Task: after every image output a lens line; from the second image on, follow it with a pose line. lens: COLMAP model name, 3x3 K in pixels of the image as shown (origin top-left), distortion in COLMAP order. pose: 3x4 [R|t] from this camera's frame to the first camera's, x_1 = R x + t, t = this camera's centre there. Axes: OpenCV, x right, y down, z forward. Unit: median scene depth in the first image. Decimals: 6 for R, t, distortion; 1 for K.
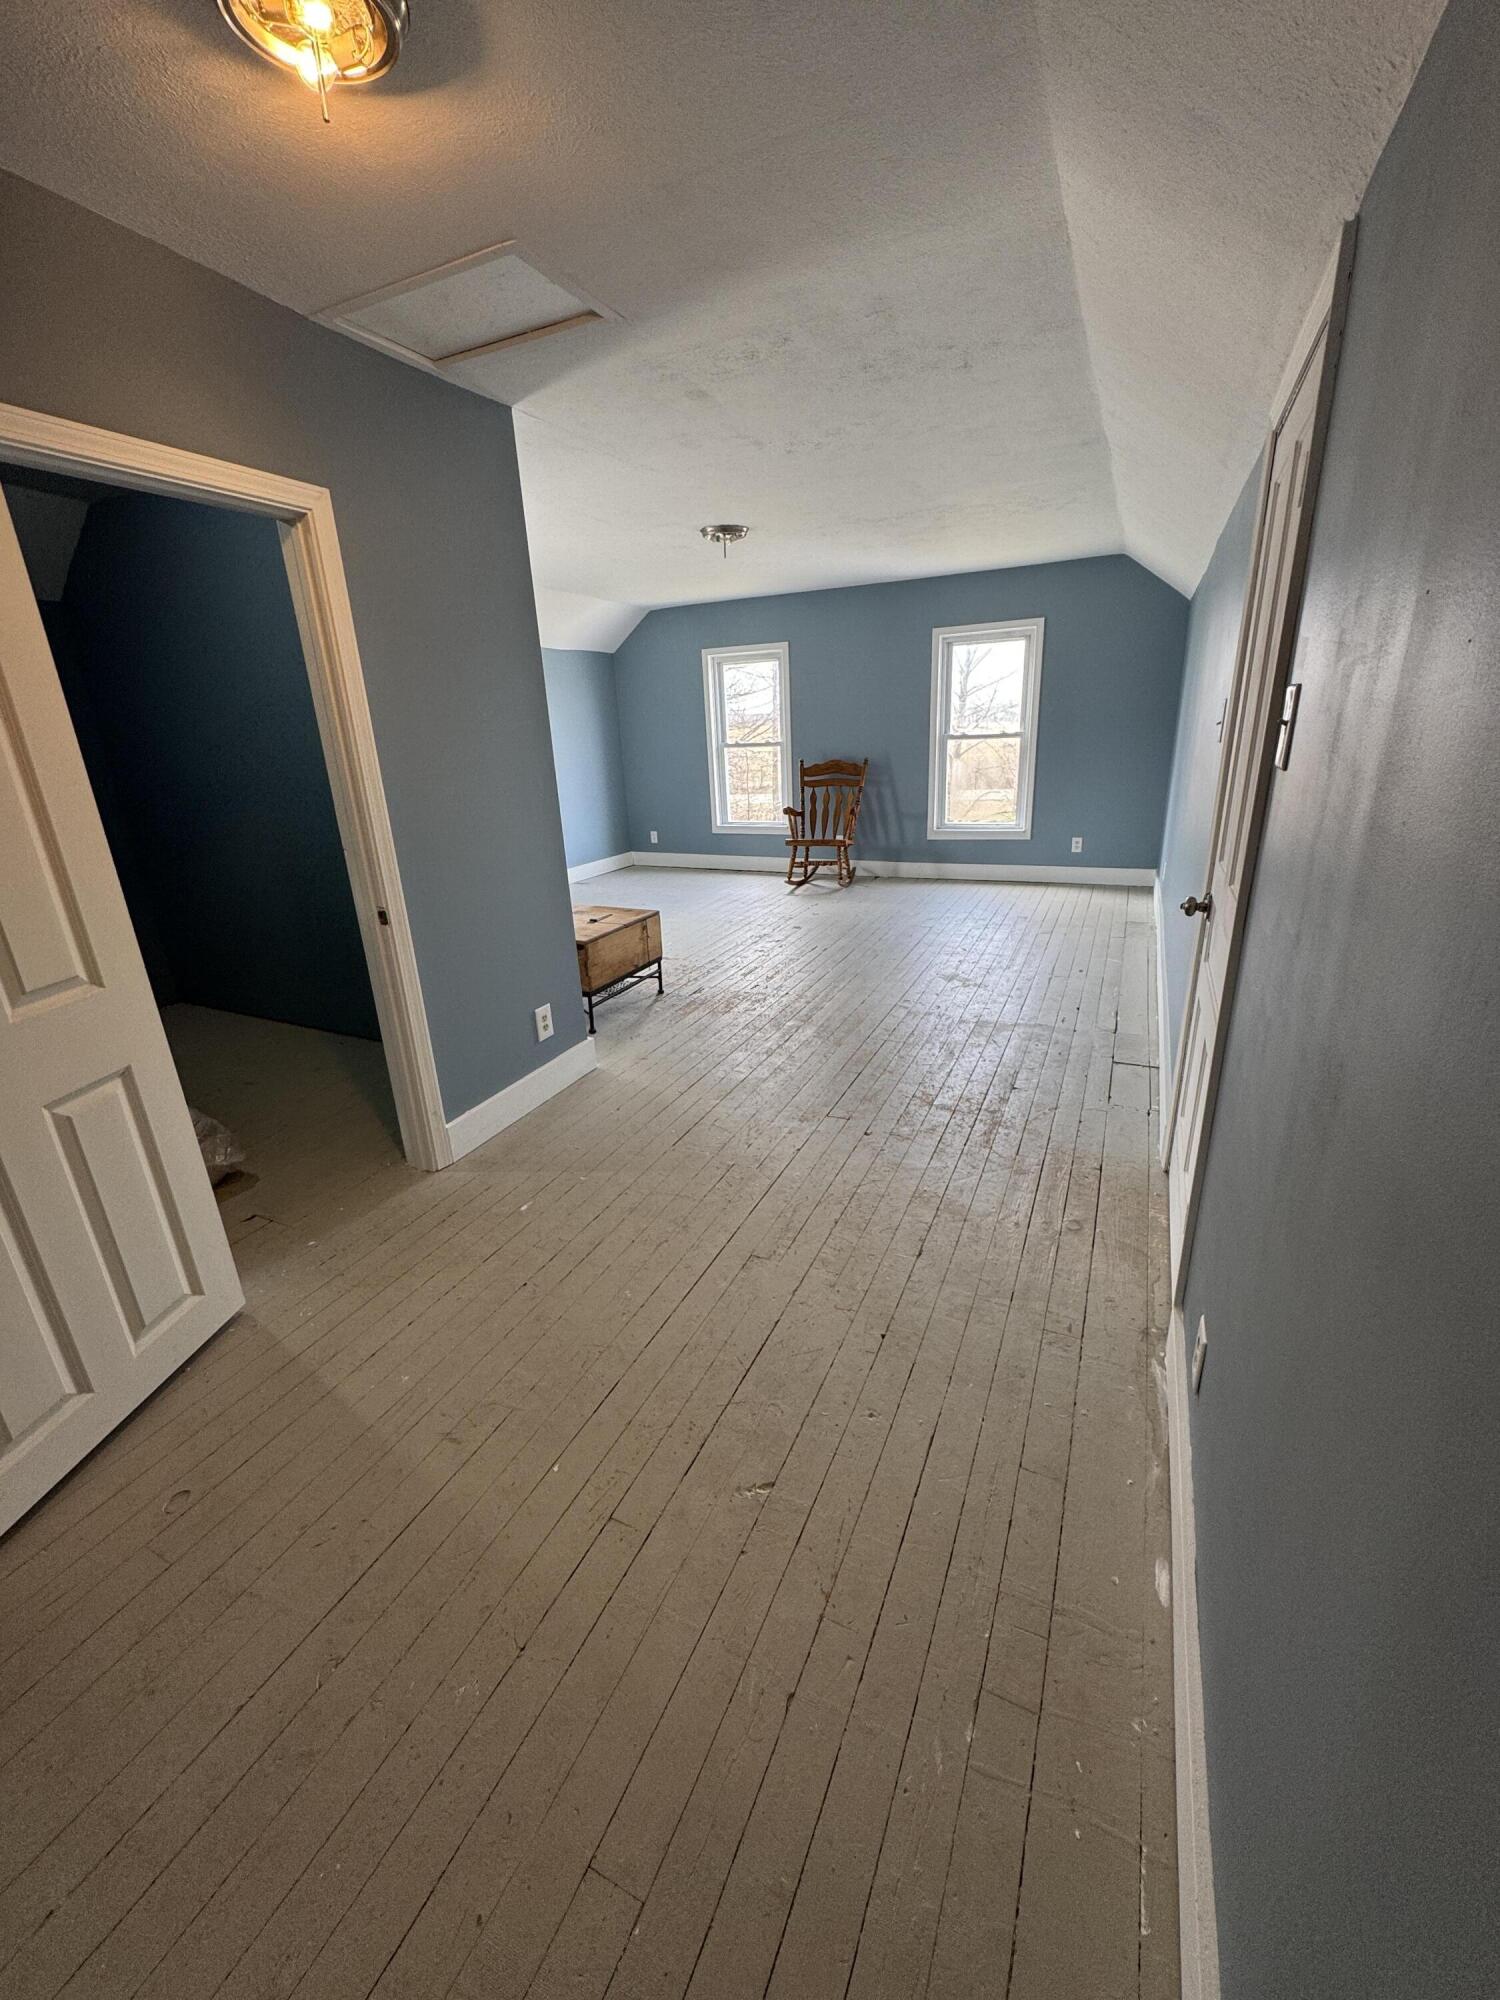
lens RADIAL K [[801.6, 0, 750.0], [0, 801.6, 1000.0], [0, 0, 1]] dist [-0.001477, -0.000588]
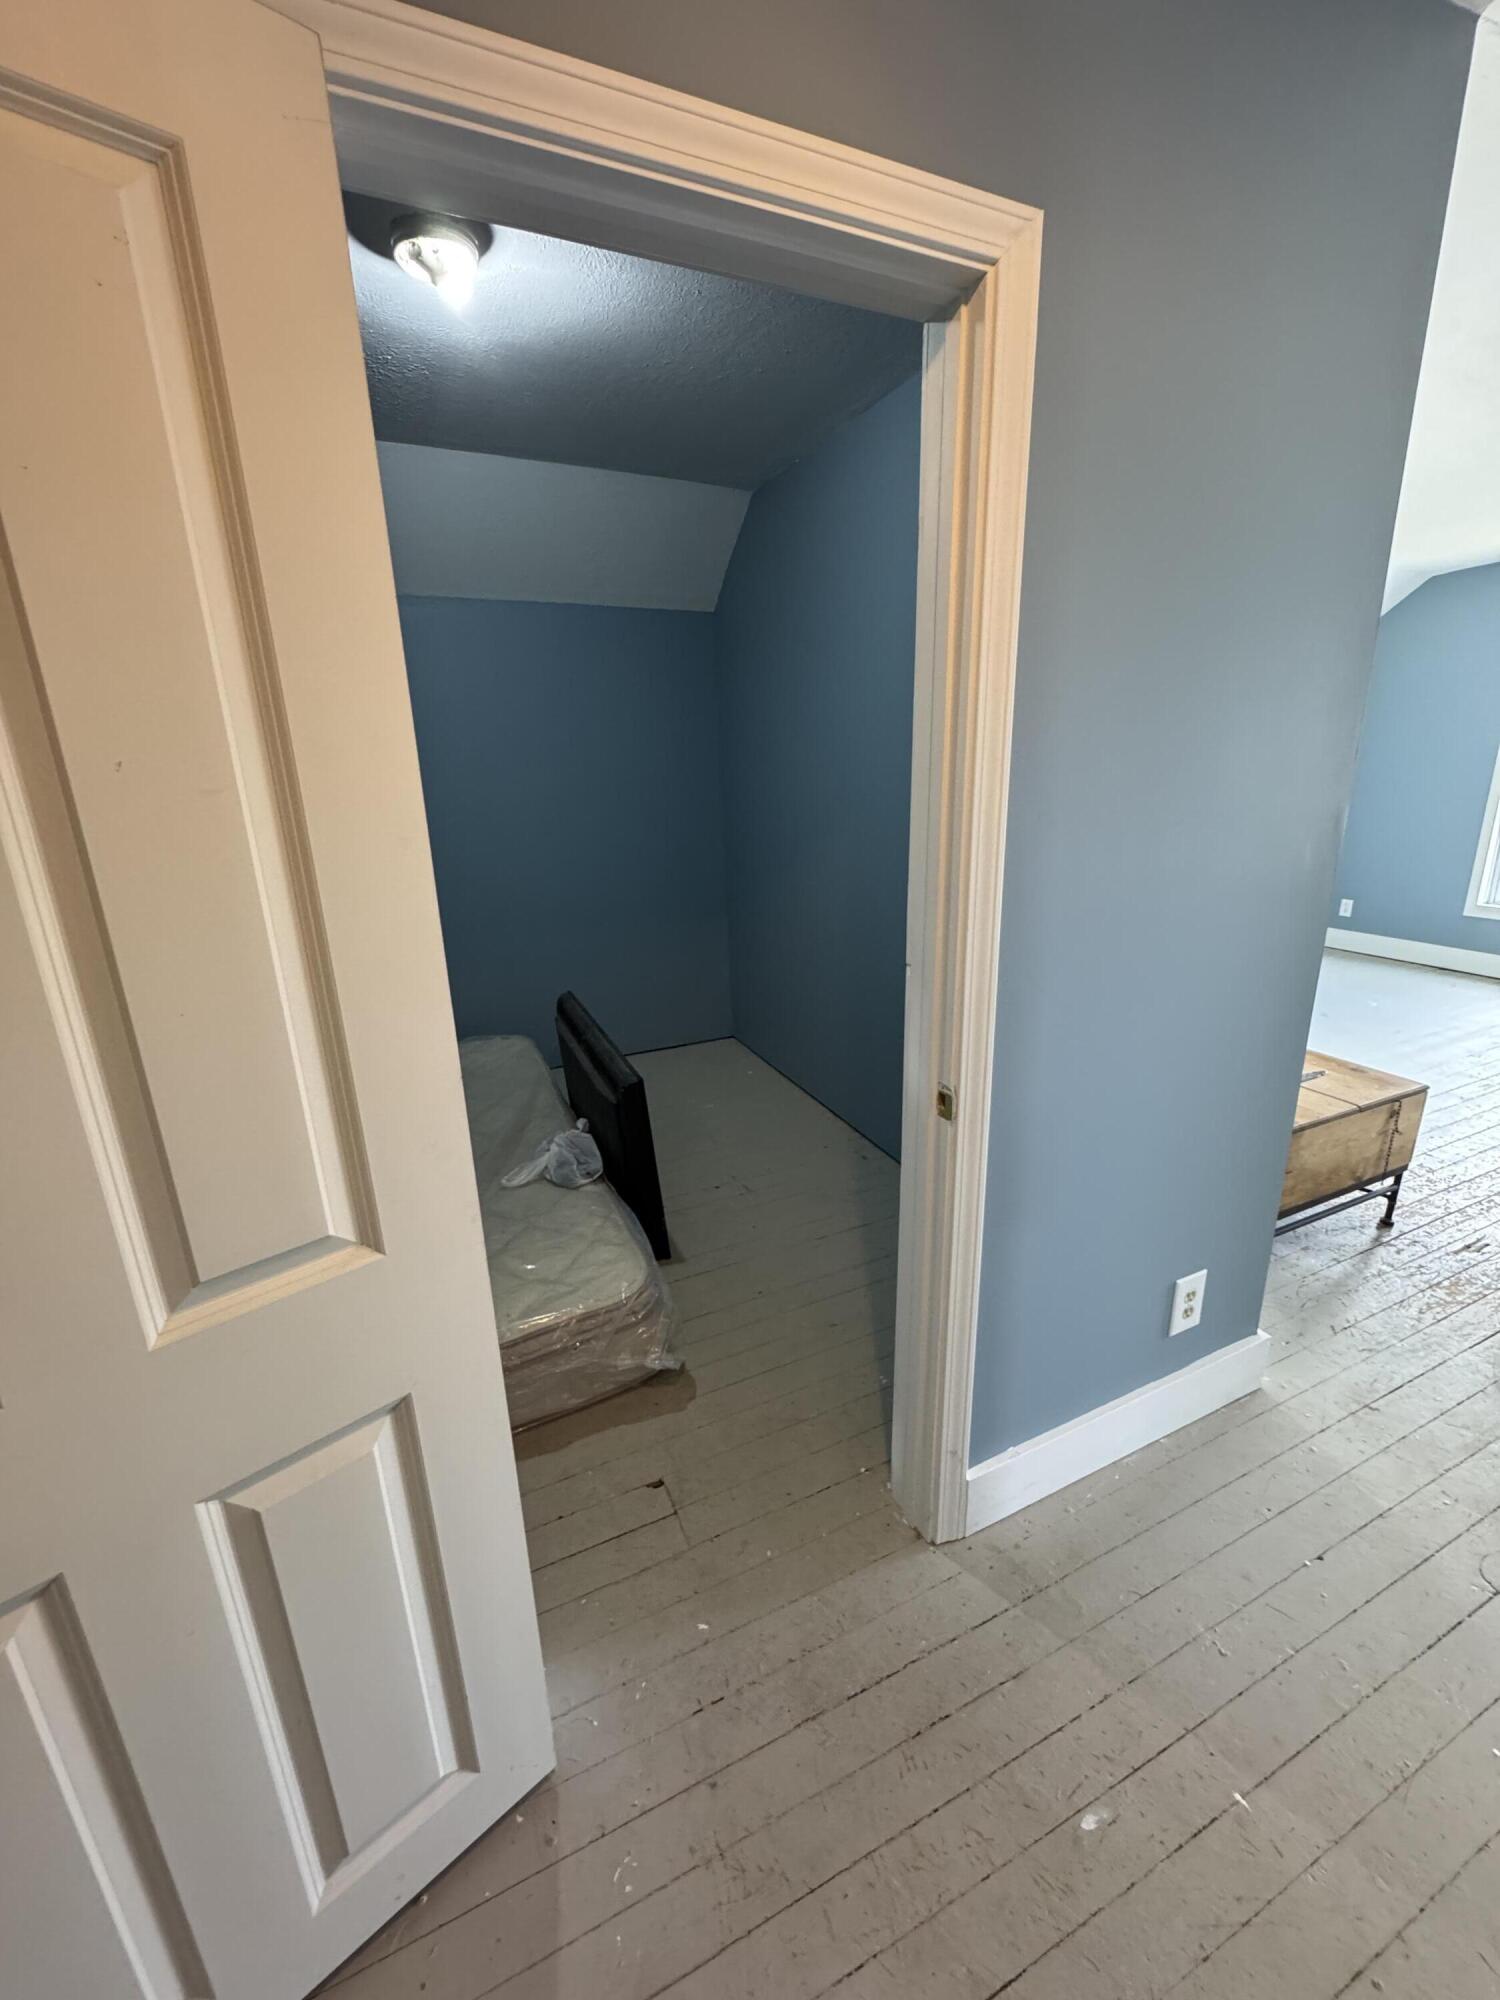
lens RADIAL K [[801.6, 0, 750.0], [0, 801.6, 1000.0], [0, 0, 1]] dist [-0.001477, -0.000588]
pose [[0.763783, 0.200036, -0.613694, -0.230598], [-0.215062, 0.975307, 0.050246, -0.155316], [0.608591, 0.093606, 0.787943, 0.468975]]
